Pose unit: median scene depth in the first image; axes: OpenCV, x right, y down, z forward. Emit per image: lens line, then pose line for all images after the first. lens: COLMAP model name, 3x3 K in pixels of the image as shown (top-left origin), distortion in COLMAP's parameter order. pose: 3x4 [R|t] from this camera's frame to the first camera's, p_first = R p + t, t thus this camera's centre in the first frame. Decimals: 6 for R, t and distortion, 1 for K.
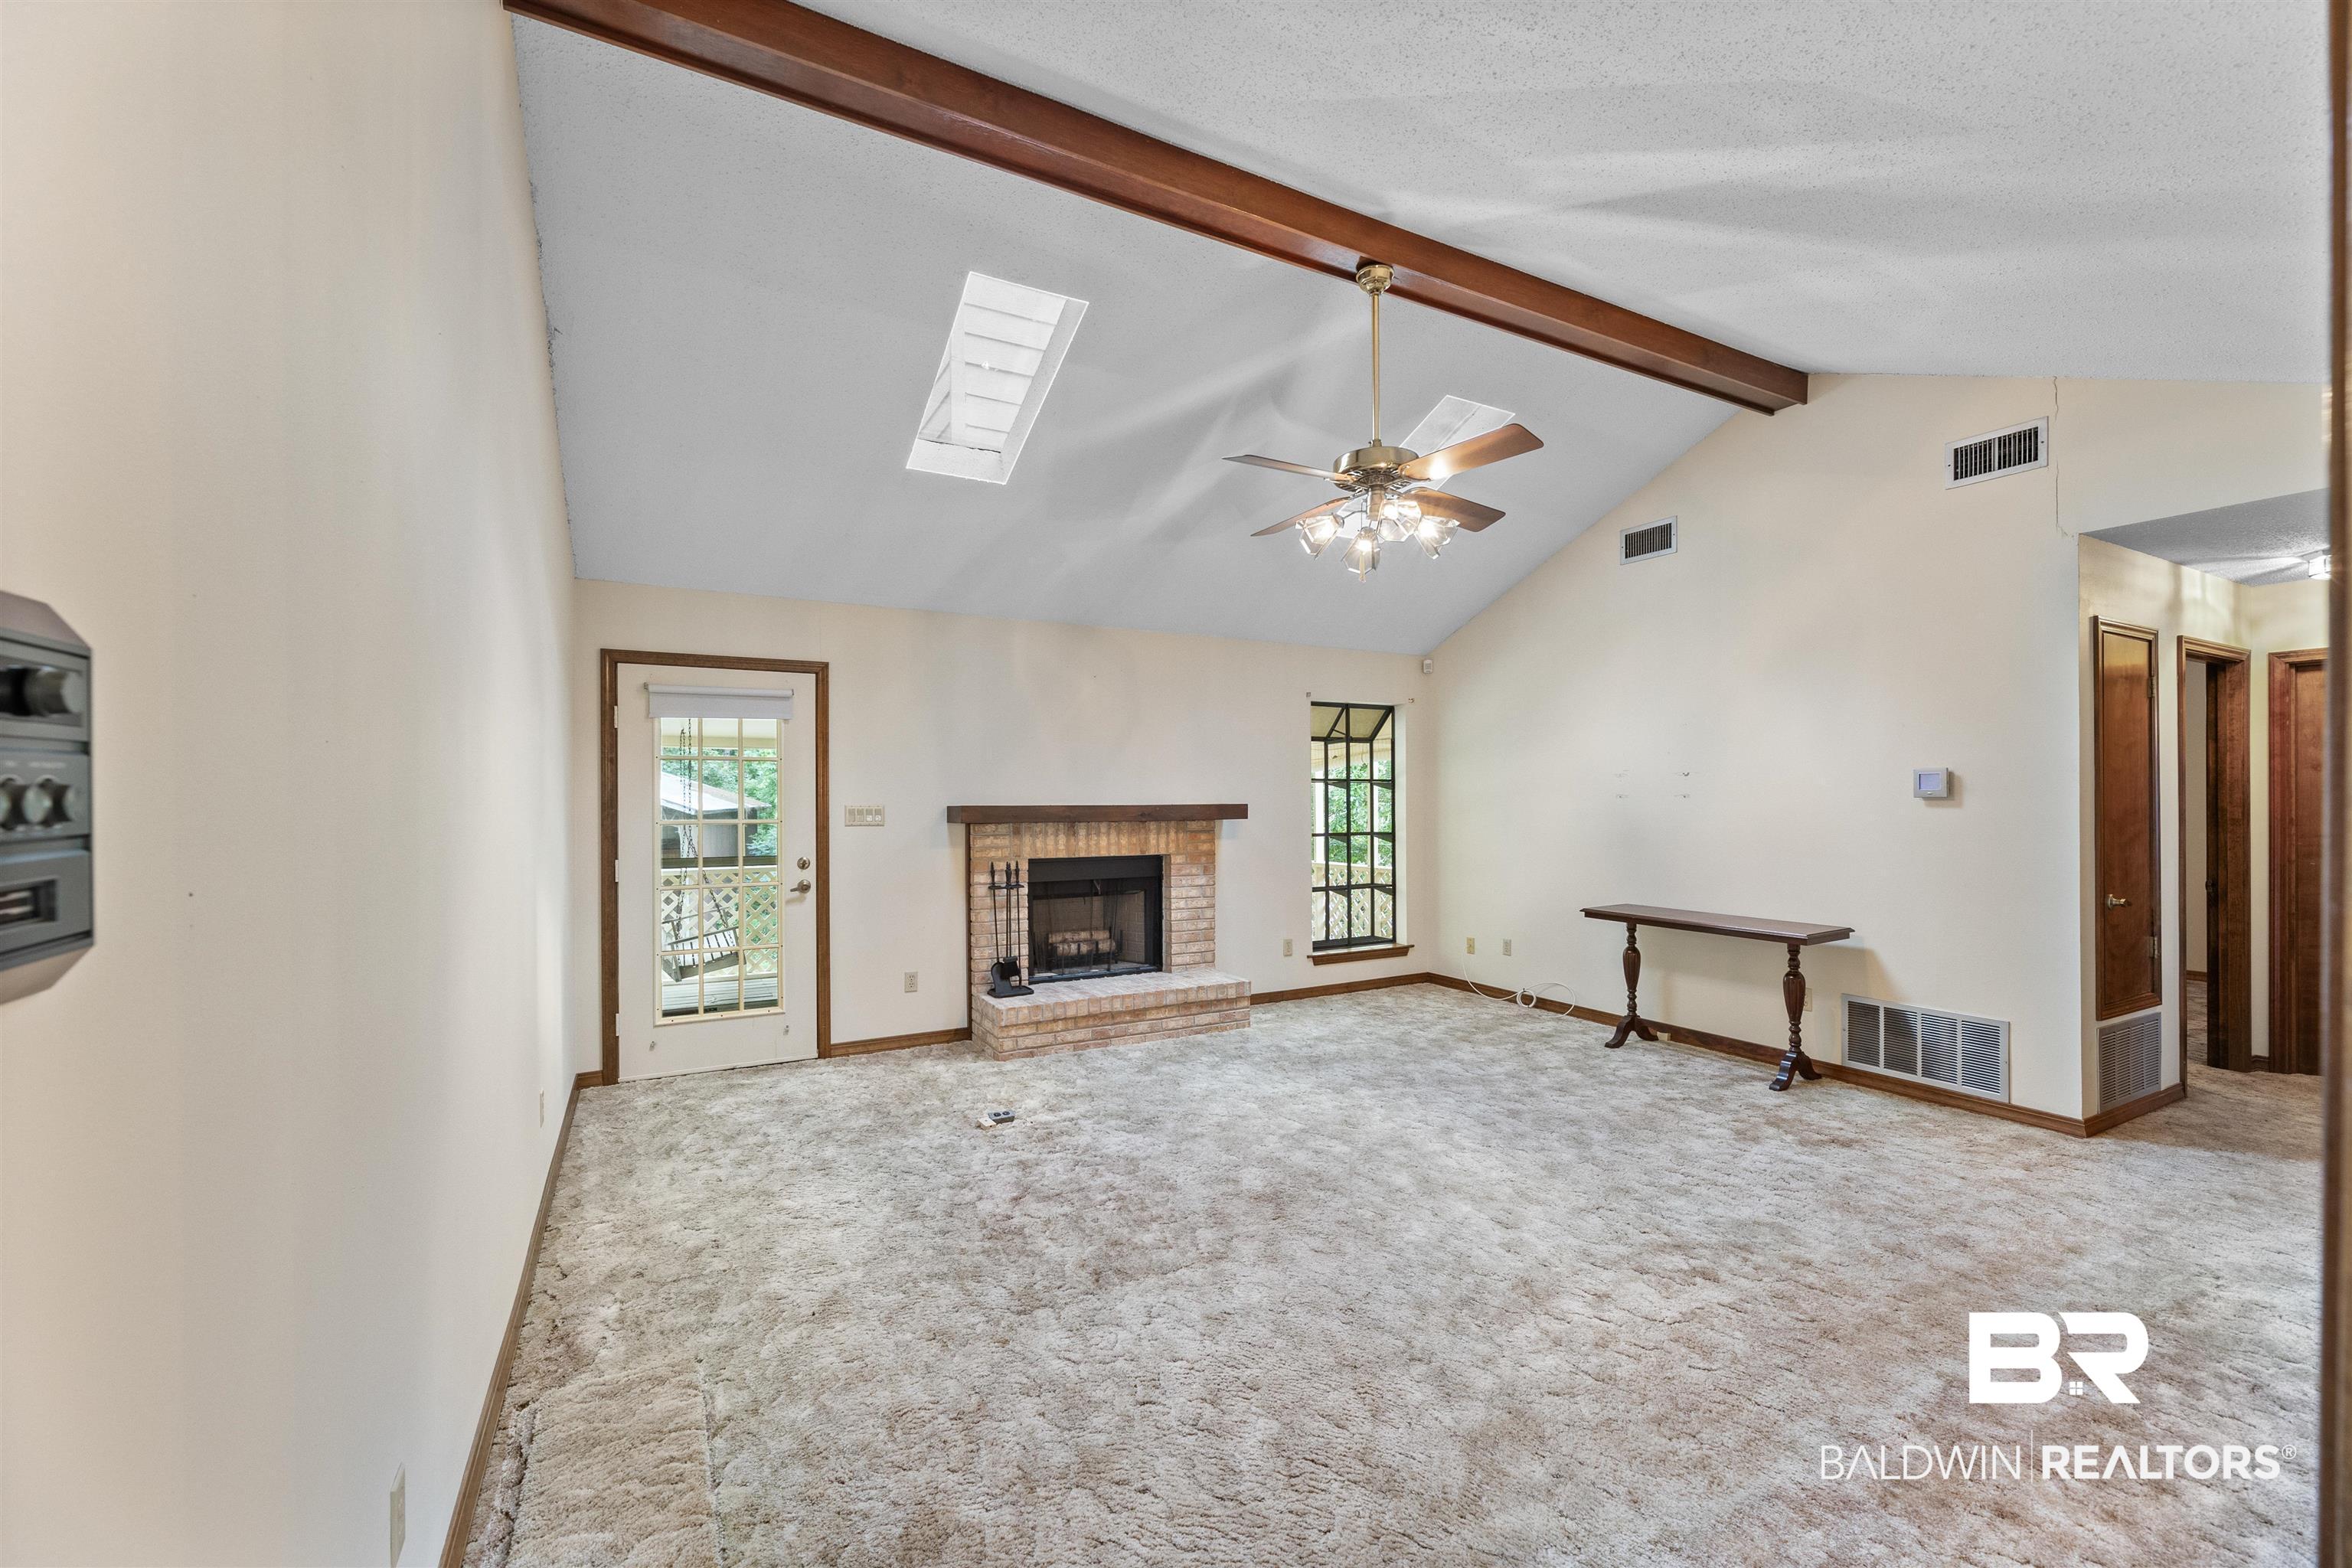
lens RADIAL K [[951.4, 0, 1196.0], [0, 951.4, 787.5], [0, 0, 1]] dist [0.002551, -0.000708]
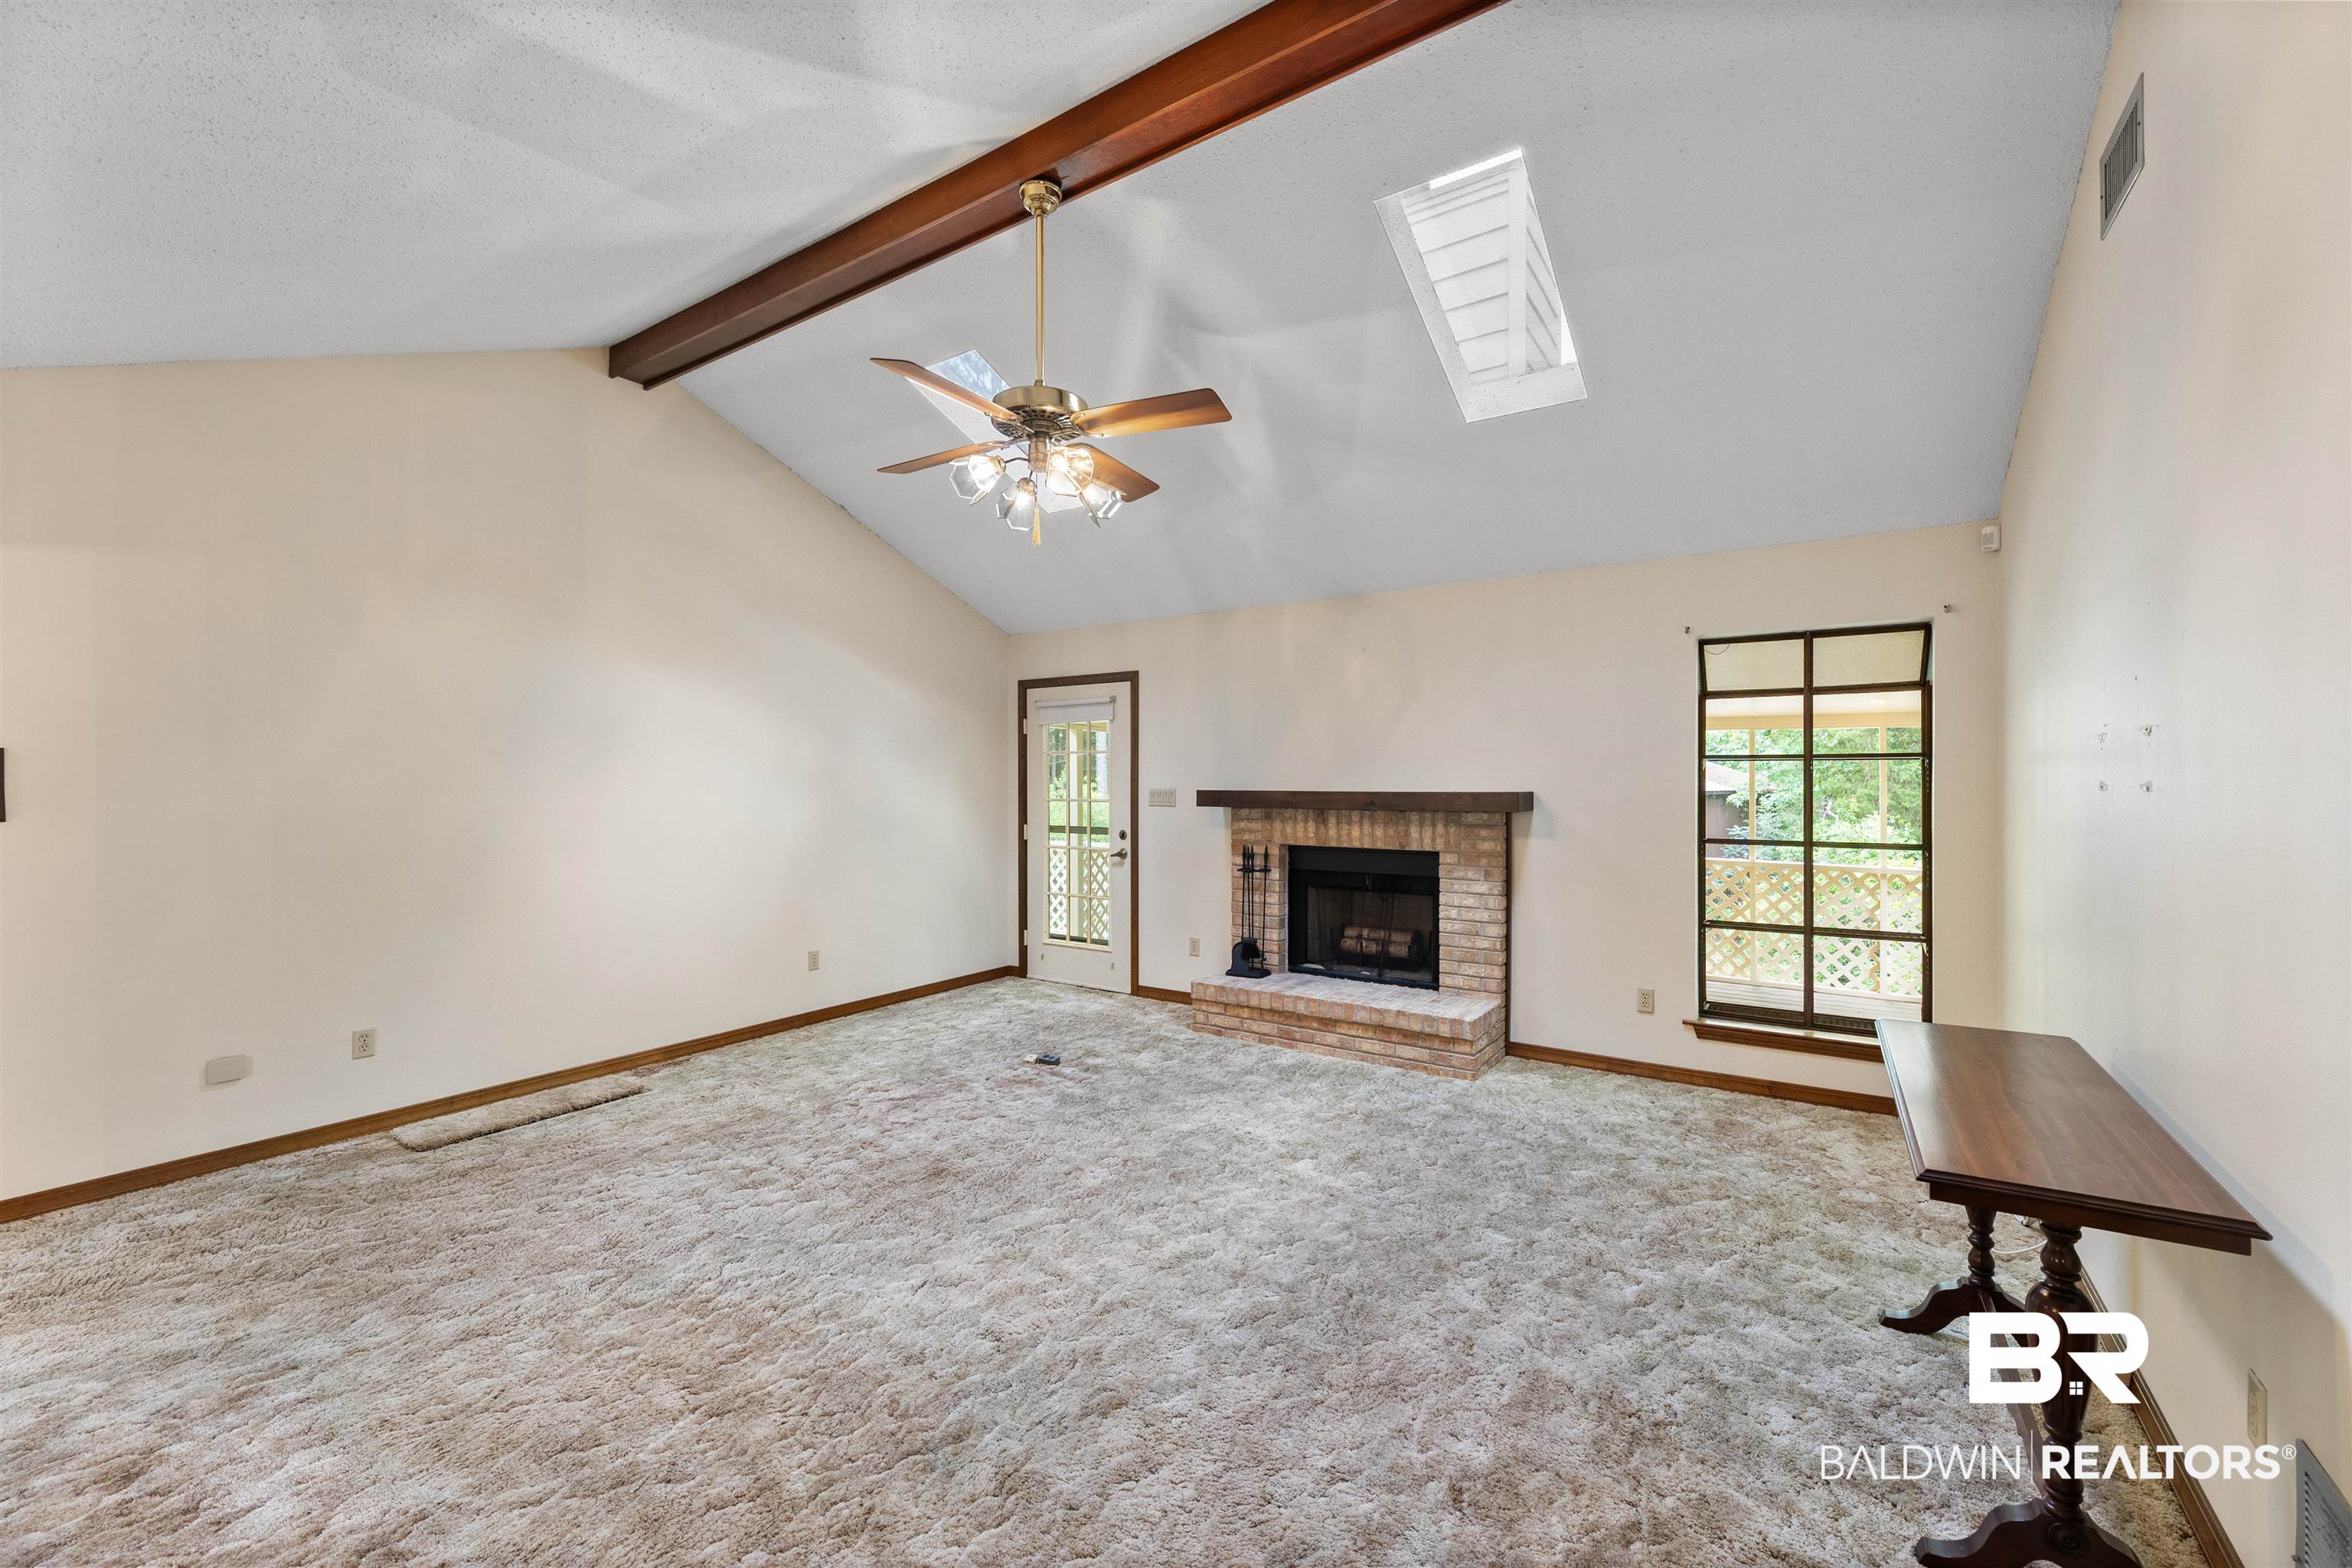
lens RADIAL K [[951.4, 0, 1194.6], [0, 951.4, 782.5], [0, 0, 1]] dist [0.002551, -0.000708]
pose [[0.458889, 0.002100, -0.888491, 0.672106], [0.005069, 0.999975, 0.004981, 0.005148], [0.888479, -0.006790, 0.458867, 0.471671]]
